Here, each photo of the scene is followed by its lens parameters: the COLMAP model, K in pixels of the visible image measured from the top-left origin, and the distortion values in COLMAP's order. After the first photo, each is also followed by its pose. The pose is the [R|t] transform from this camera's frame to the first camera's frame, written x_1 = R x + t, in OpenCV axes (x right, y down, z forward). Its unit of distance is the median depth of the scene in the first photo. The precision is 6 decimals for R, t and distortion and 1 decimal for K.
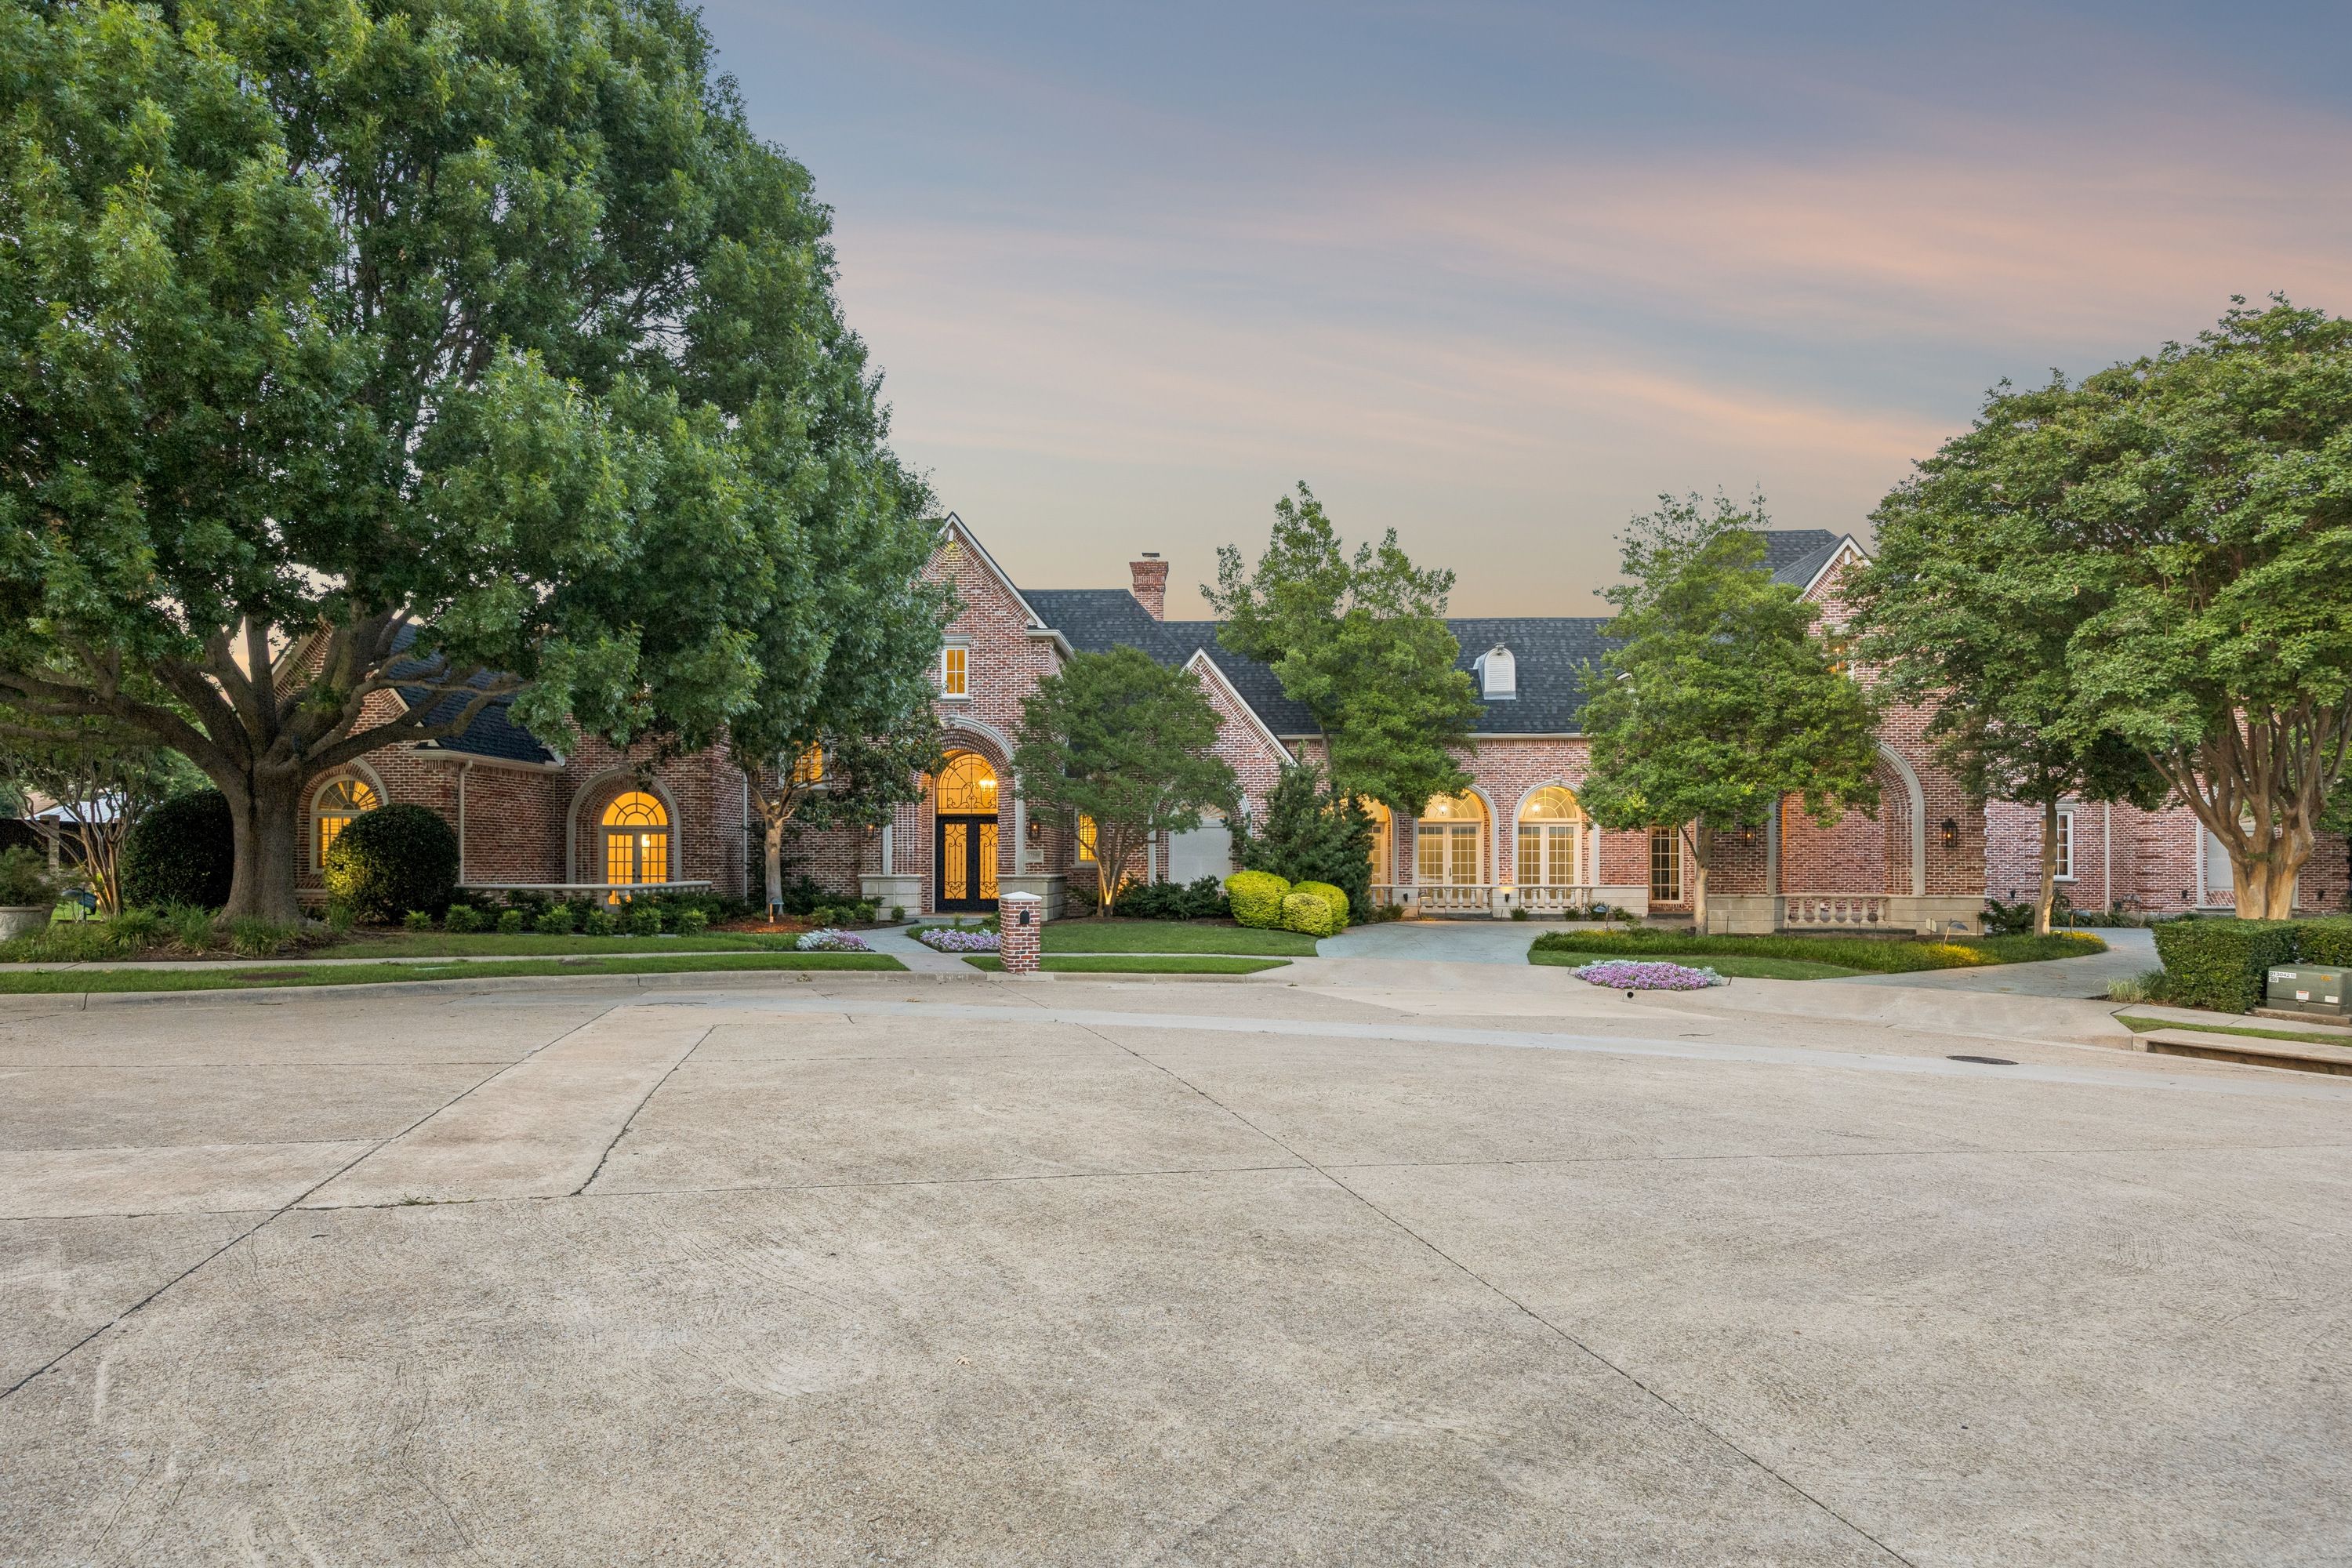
lens RADIAL K [[1271.2, 0, 1176.0], [0, 1271.2, 784.0], [0, 0, 1]] dist [-0.019223, -0.000301]
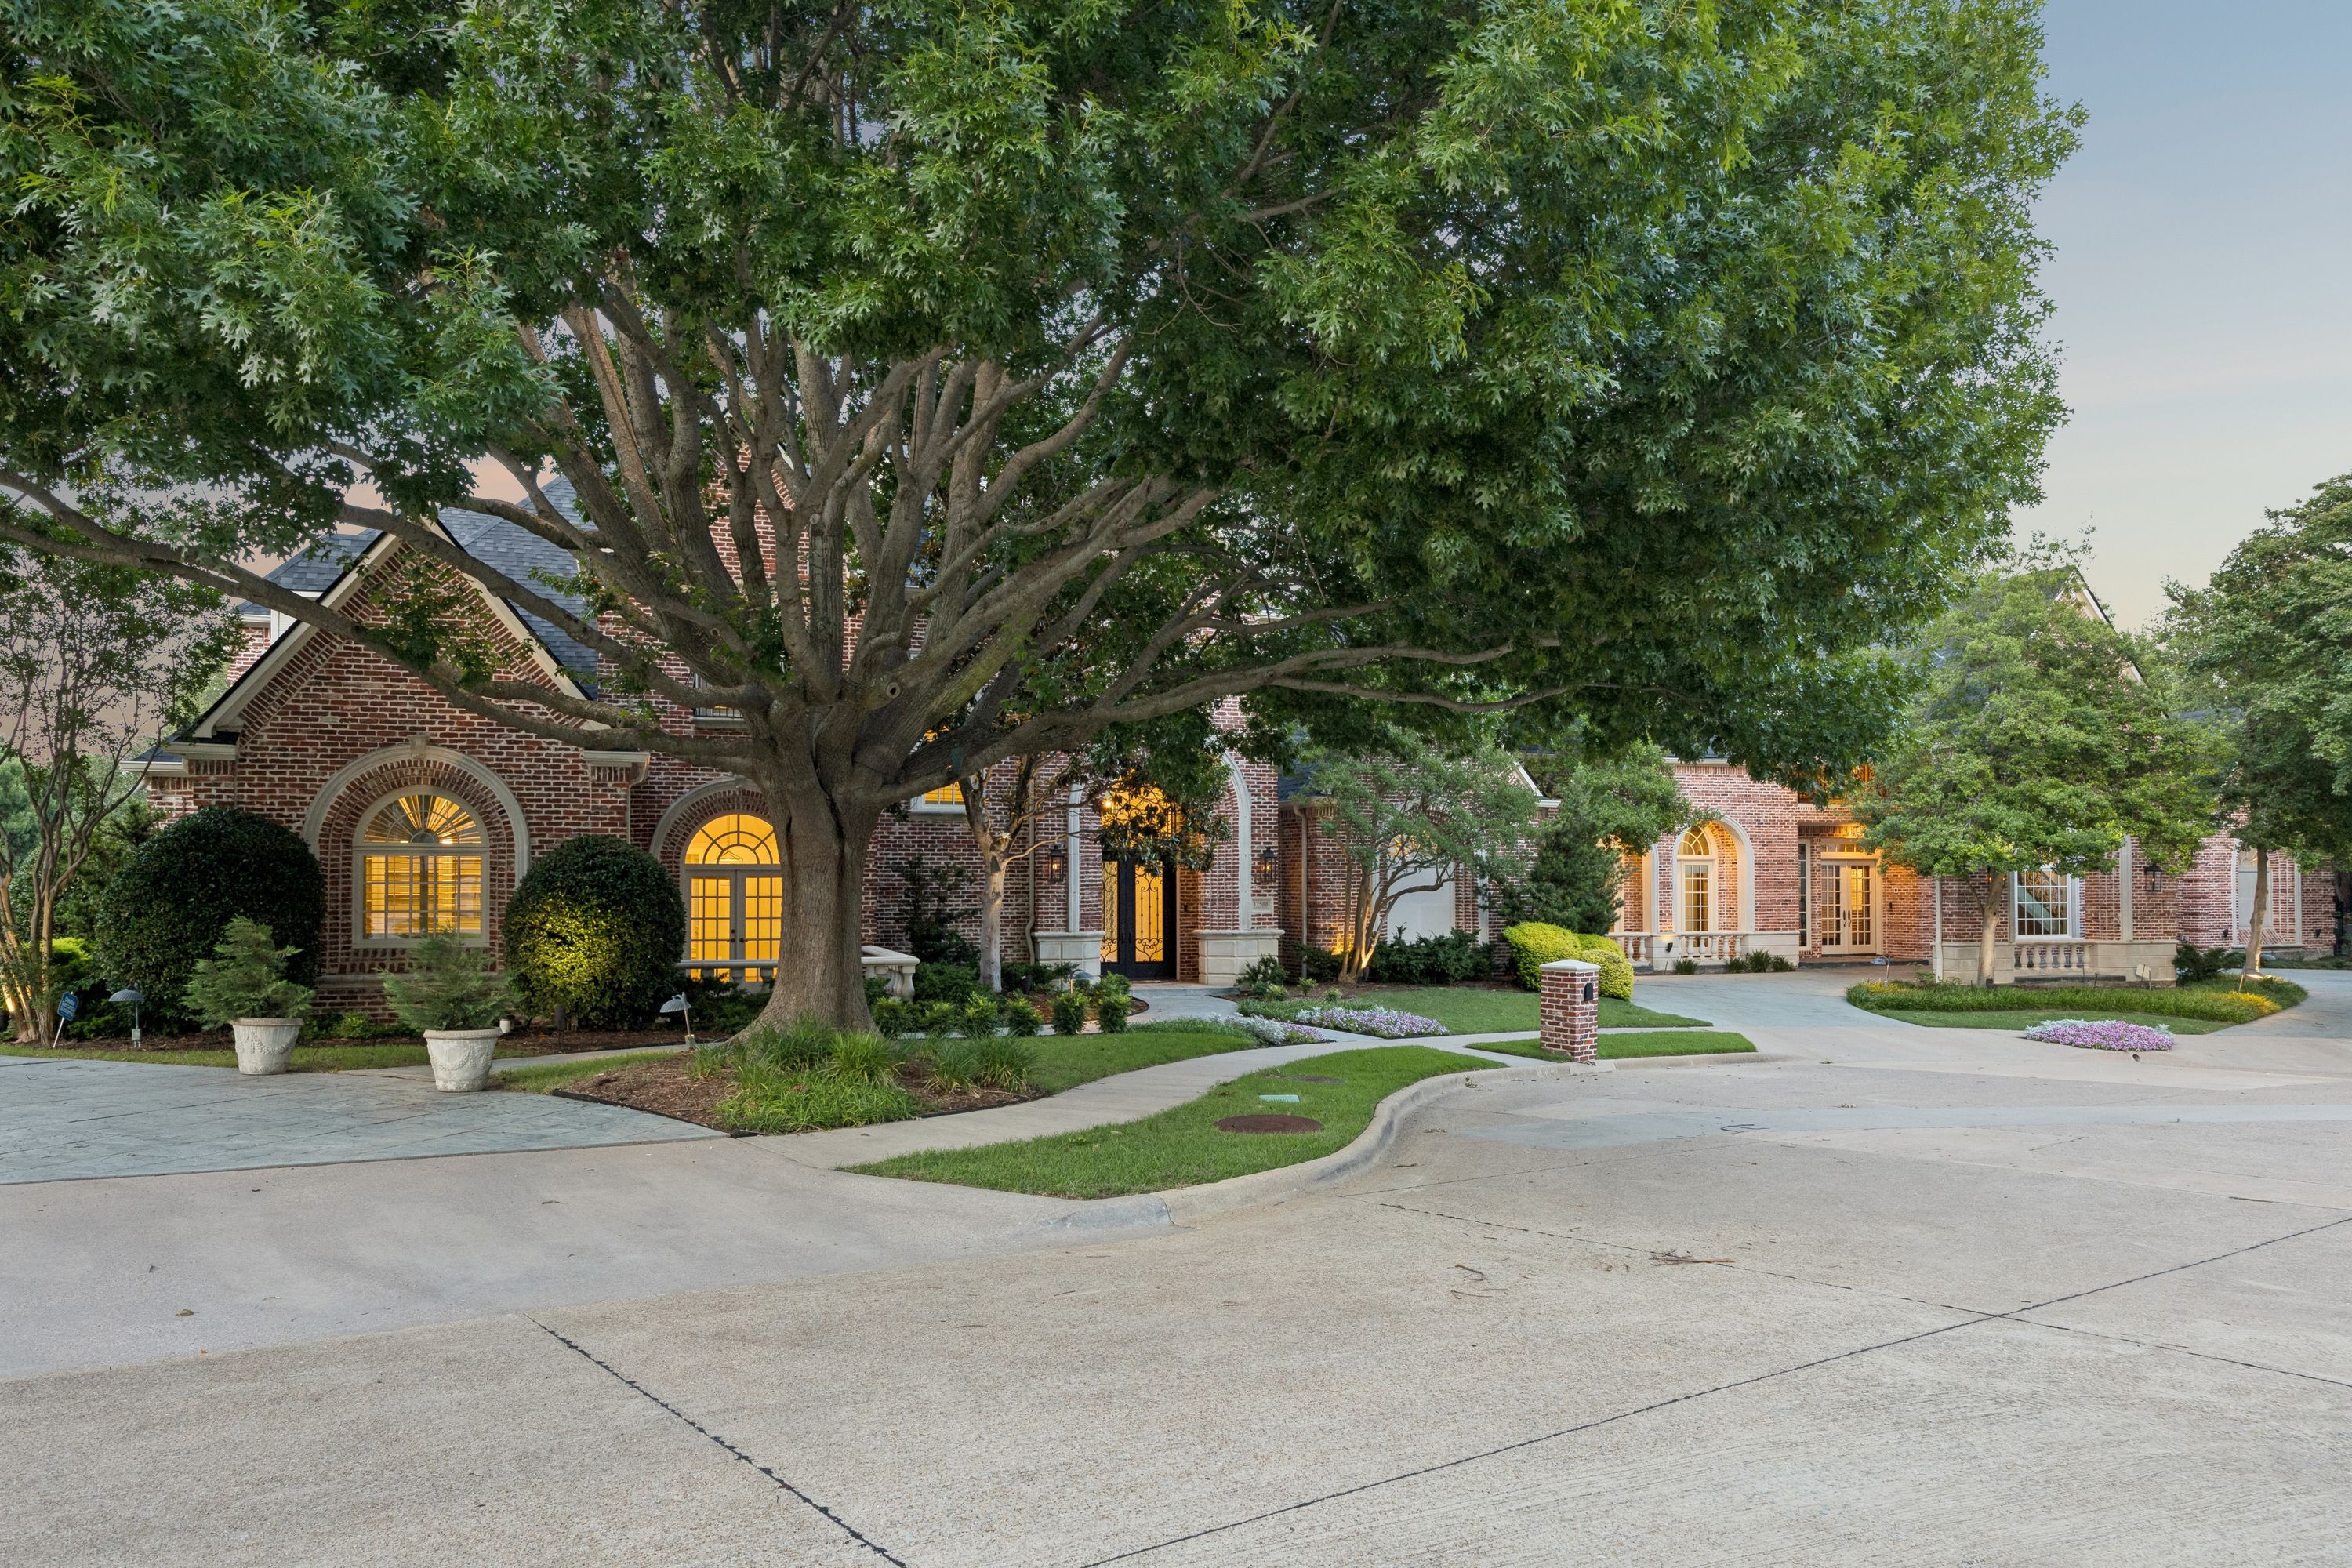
lens RADIAL K [[1635.4, 0, 1176.0], [0, 1635.4, 784.0], [0, 0, 1]] dist [-0.000333, 0.002462]
pose [[0.921453, 0.021397, 0.387900, -0.548770], [-0.021257, 0.999763, -0.004654, -0.010531], [-0.387908, -0.003957, 0.921690, 0.115708]]
